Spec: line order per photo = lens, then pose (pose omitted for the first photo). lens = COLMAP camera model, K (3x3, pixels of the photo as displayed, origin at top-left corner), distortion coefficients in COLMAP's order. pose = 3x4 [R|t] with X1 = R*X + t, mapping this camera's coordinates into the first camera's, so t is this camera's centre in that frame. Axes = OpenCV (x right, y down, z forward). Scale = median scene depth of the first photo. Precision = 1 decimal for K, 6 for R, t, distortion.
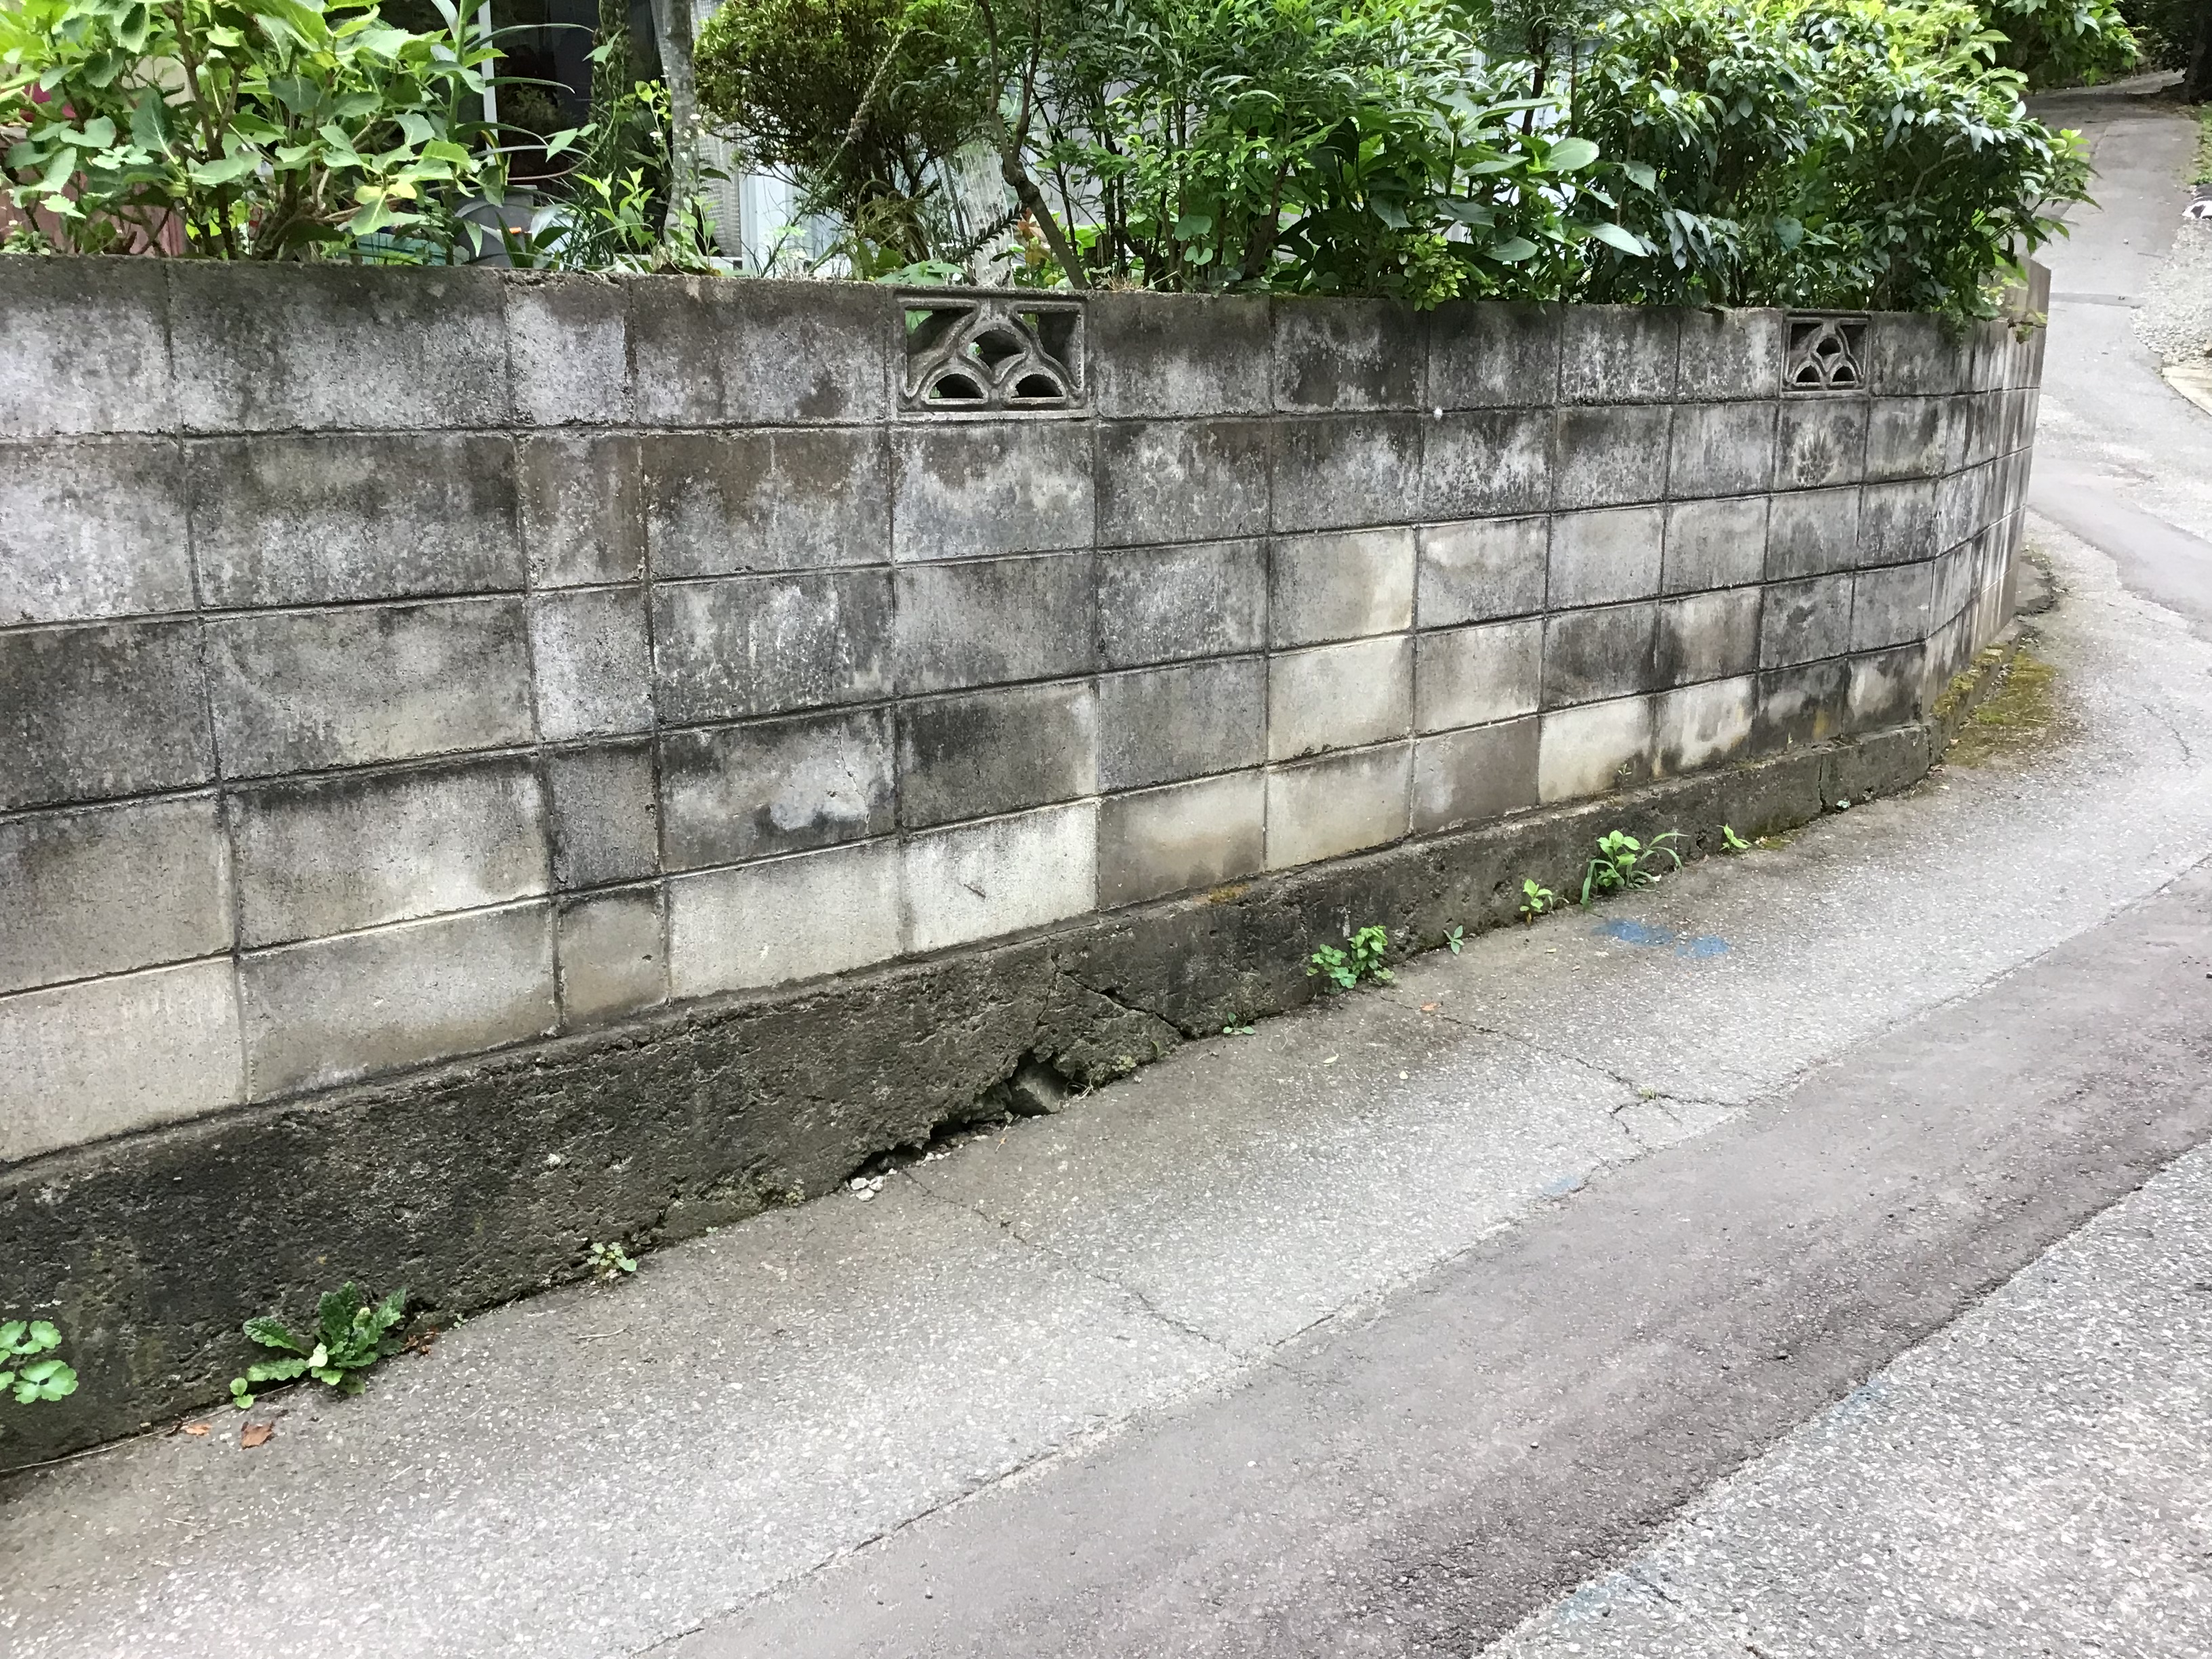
lens RADIAL K [[2012.2, 0, 1111.2], [0, 2012.2, 797.4], [0, 0, 1]] dist [0.118908, -0.257449]
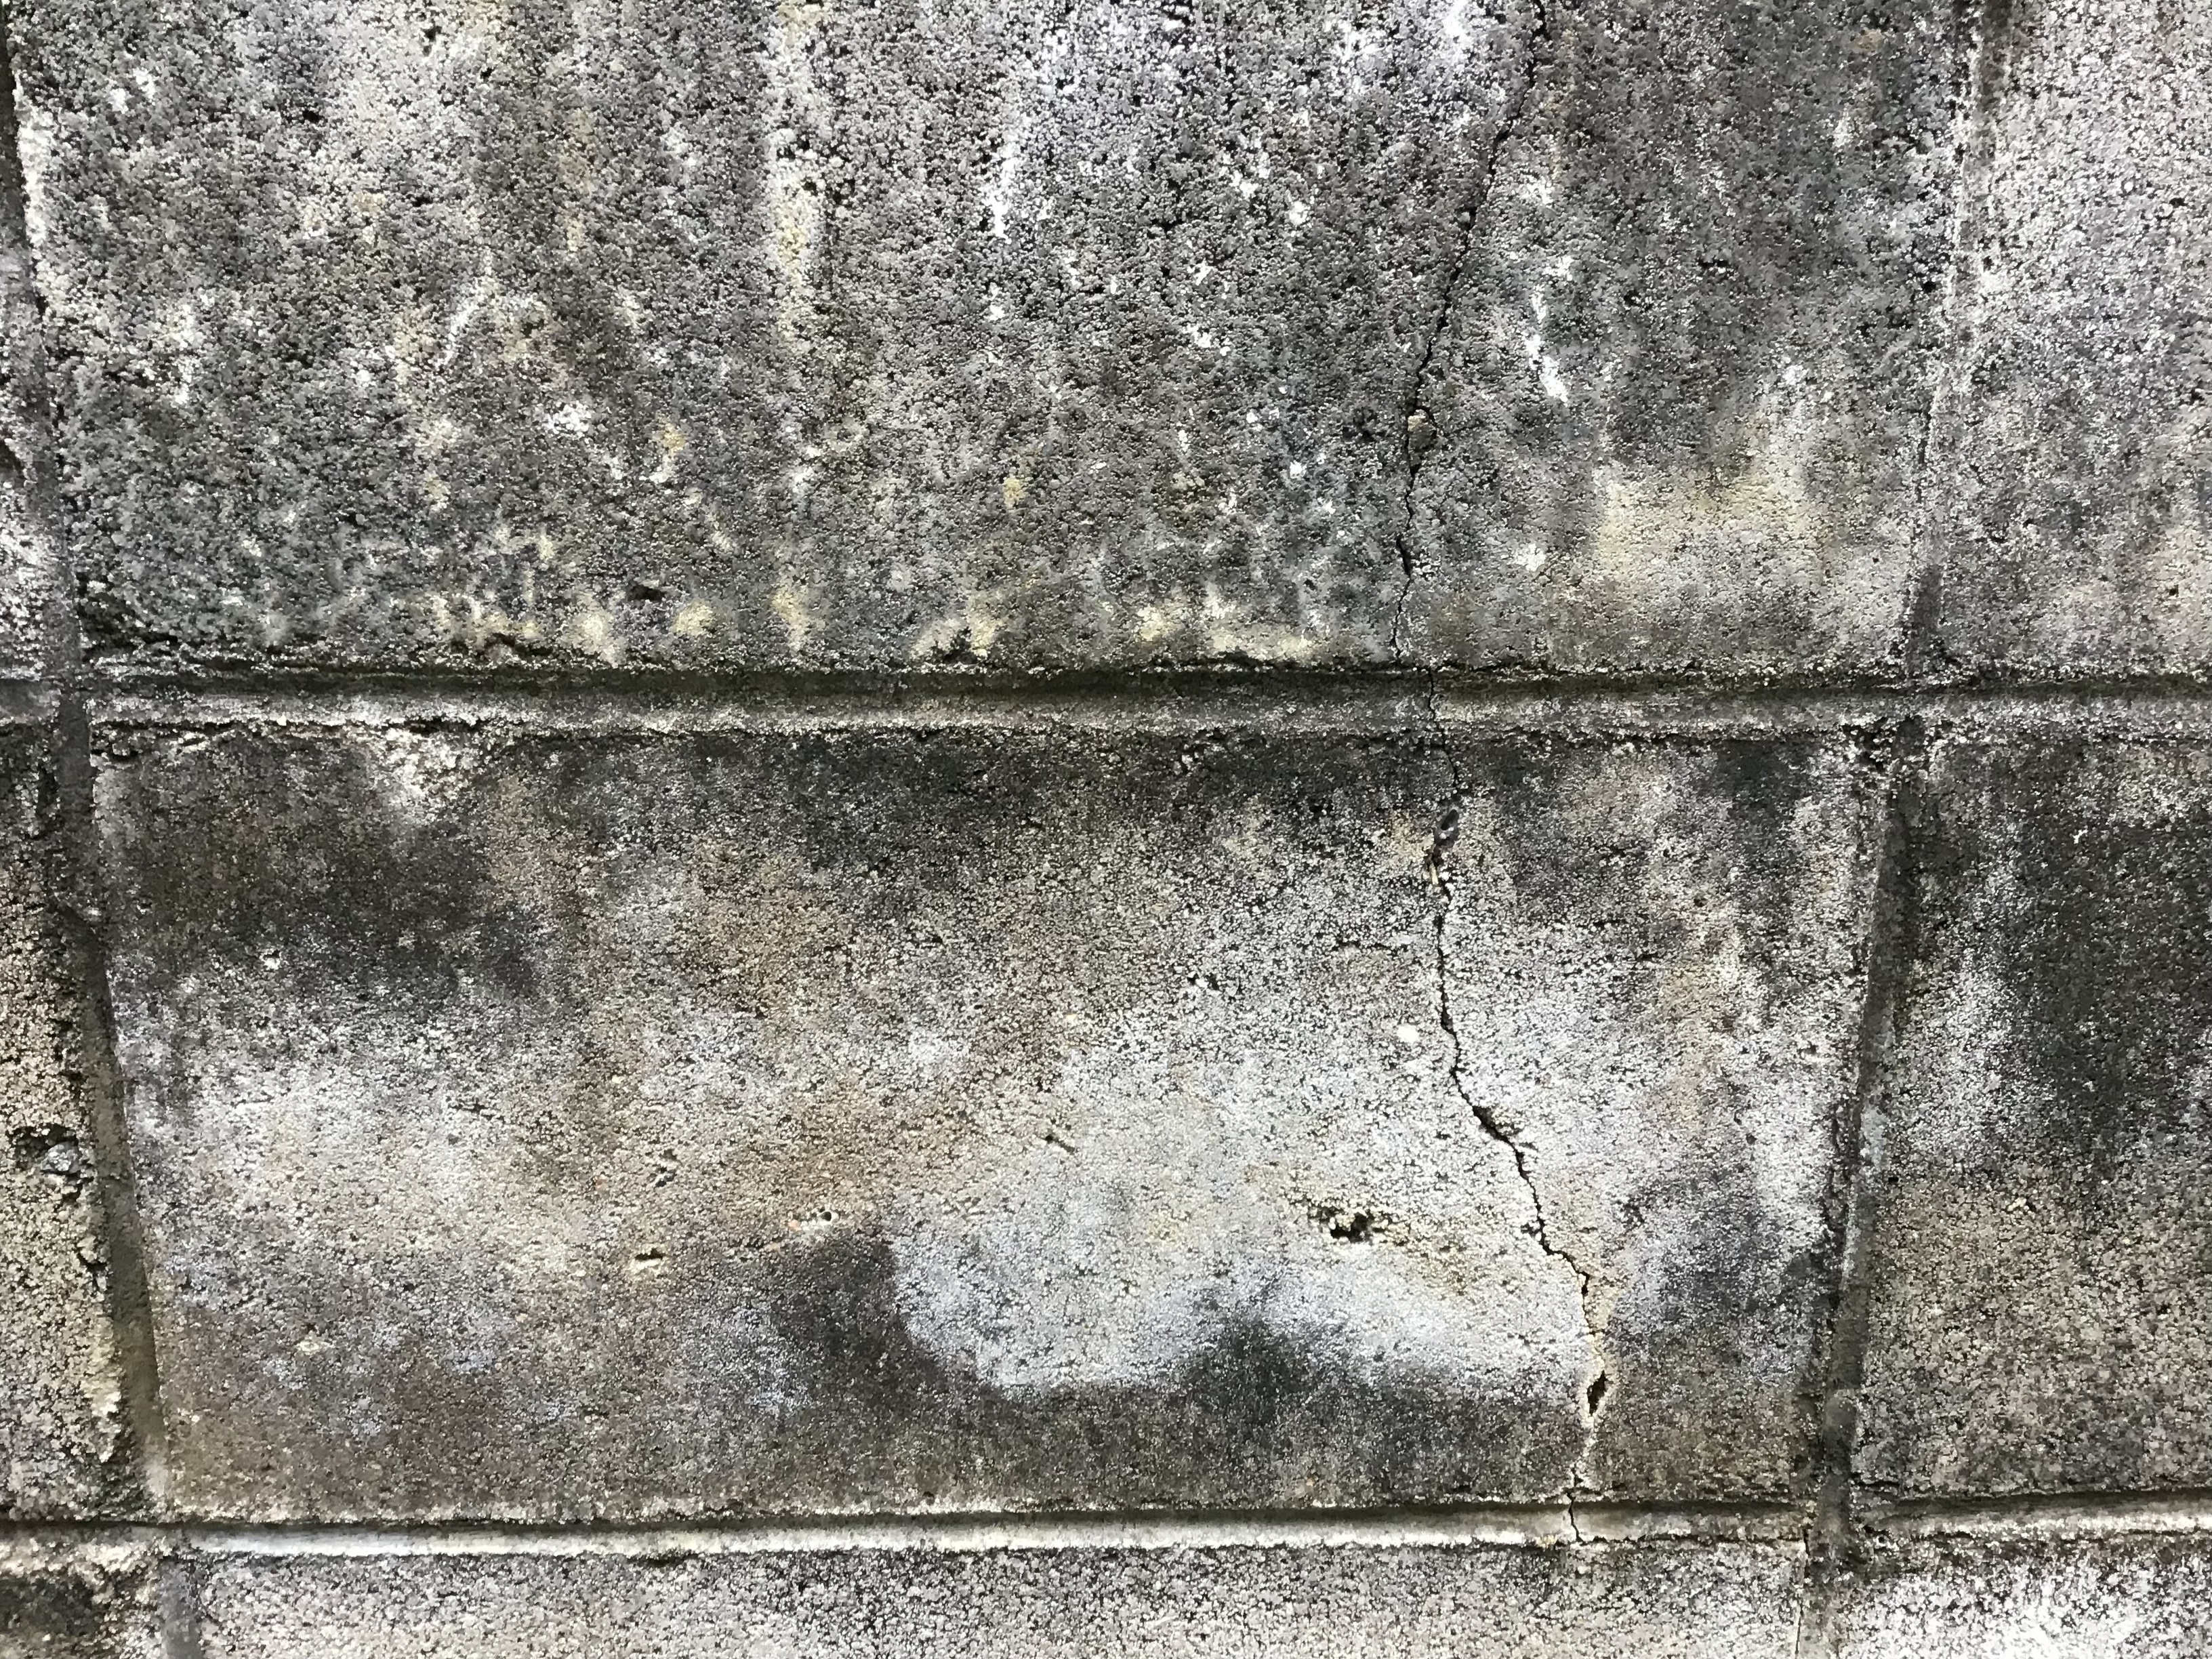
lens RADIAL K [[2012.2, 0, 1111.2], [0, 2012.2, 797.4], [0, 0, 1]] dist [0.118908, -0.257449]
pose [[0.769360, 0.177889, -0.613547, -0.060042], [-0.145872, 0.983992, 0.102377, -0.048011], [0.621937, 0.010735, 0.782993, 0.853644]]
